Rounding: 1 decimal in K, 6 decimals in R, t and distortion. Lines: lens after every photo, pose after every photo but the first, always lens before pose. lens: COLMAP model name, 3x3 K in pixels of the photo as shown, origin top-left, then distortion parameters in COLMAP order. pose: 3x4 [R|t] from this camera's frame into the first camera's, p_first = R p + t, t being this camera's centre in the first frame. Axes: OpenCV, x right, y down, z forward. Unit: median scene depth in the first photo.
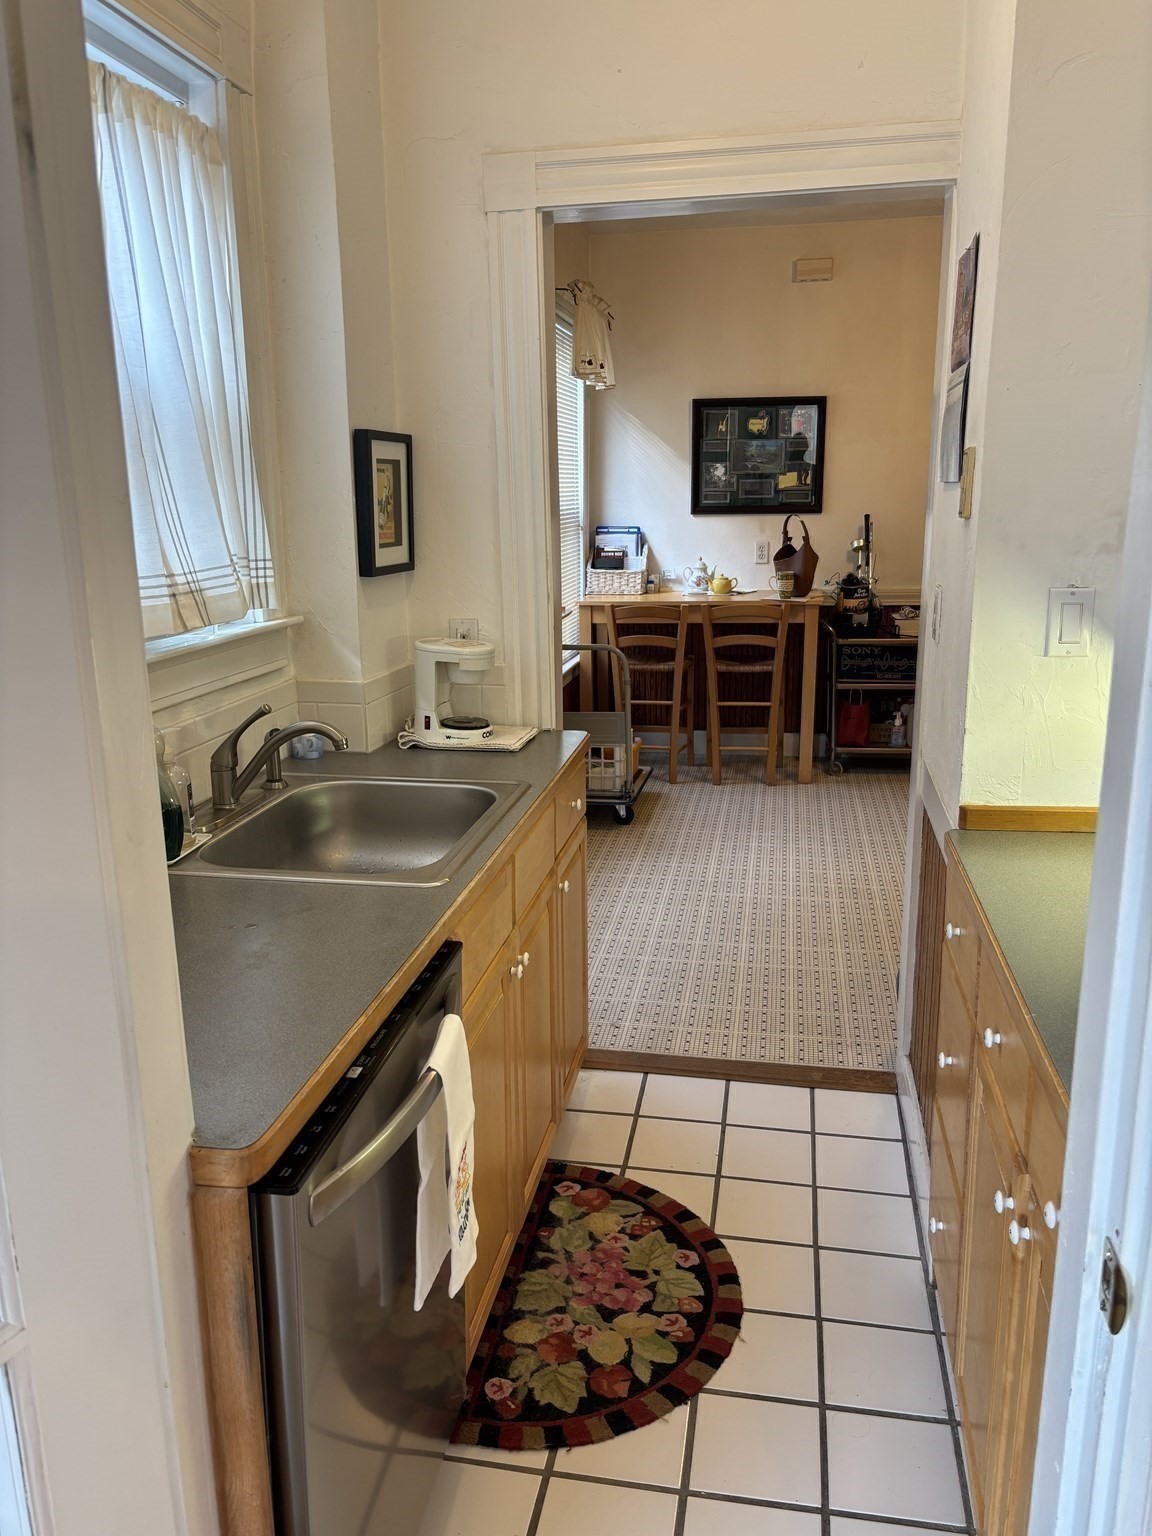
lens RADIAL K [[1128.0, 0, 576.0], [0, 1128.0, 768.0], [0, 0, 1]] dist [0.080513, -0.196135]
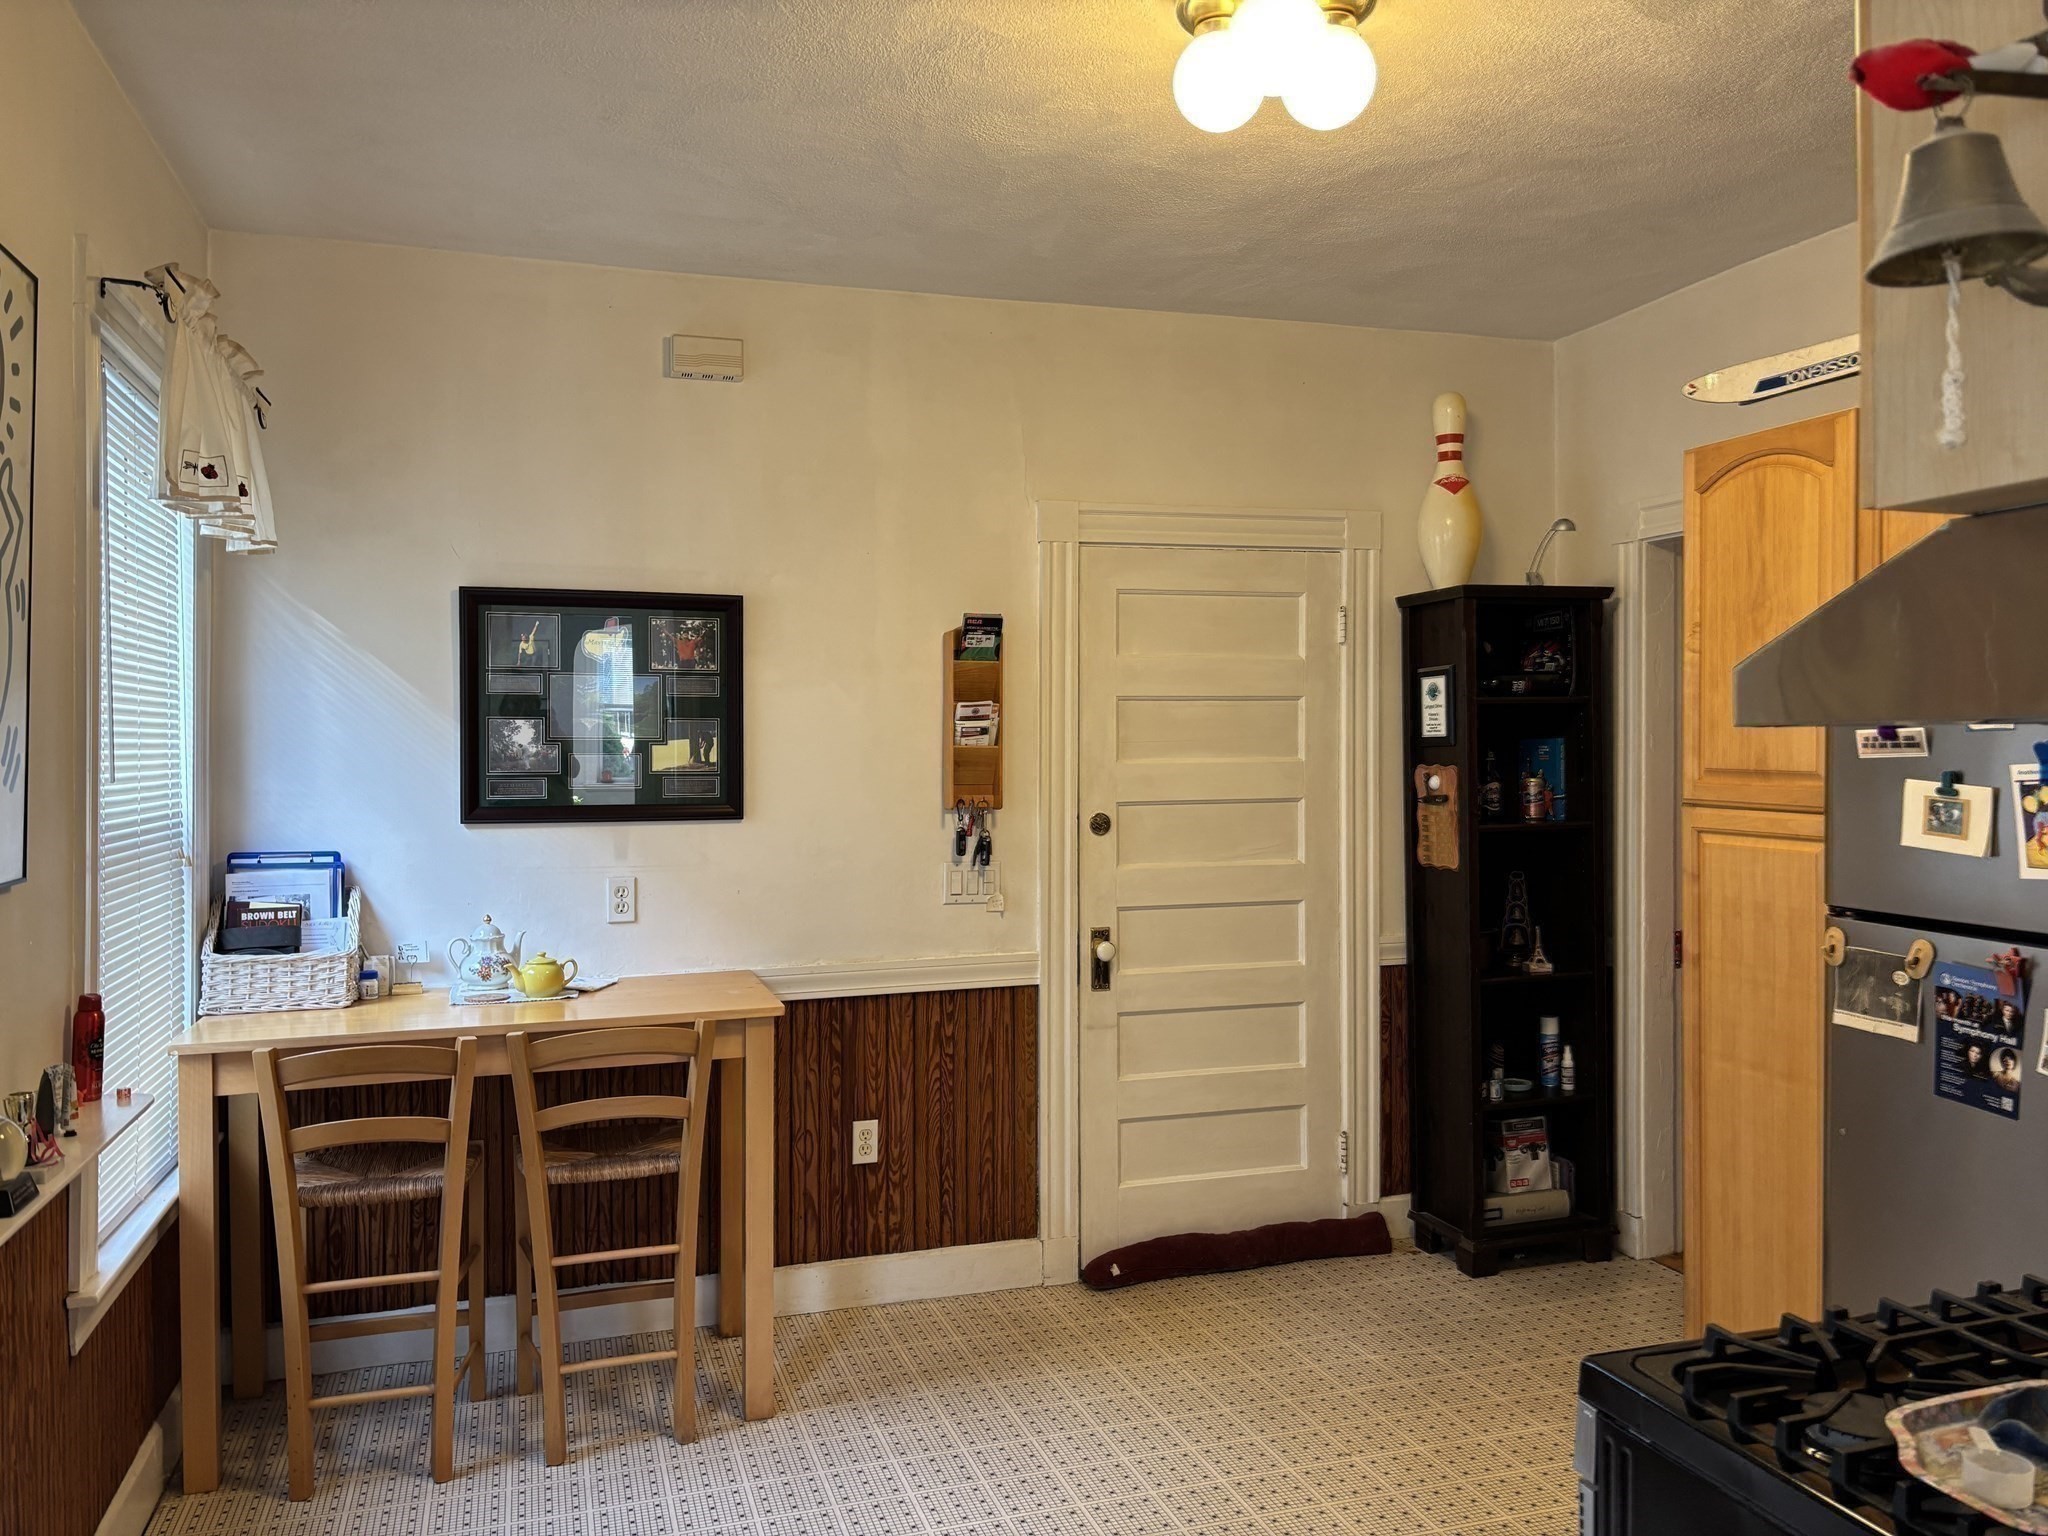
lens RADIAL K [[1550.8, 0, 1024.0], [0, 1550.8, 768.0], [0, 0, 1]] dist [0.026280, 0.006203]
pose [[0.881269, 0.002556, 0.472609, 0.004033], [0.106968, 0.972958, -0.204722, -0.094677], [-0.460352, 0.230969, 0.857164, 0.357565]]
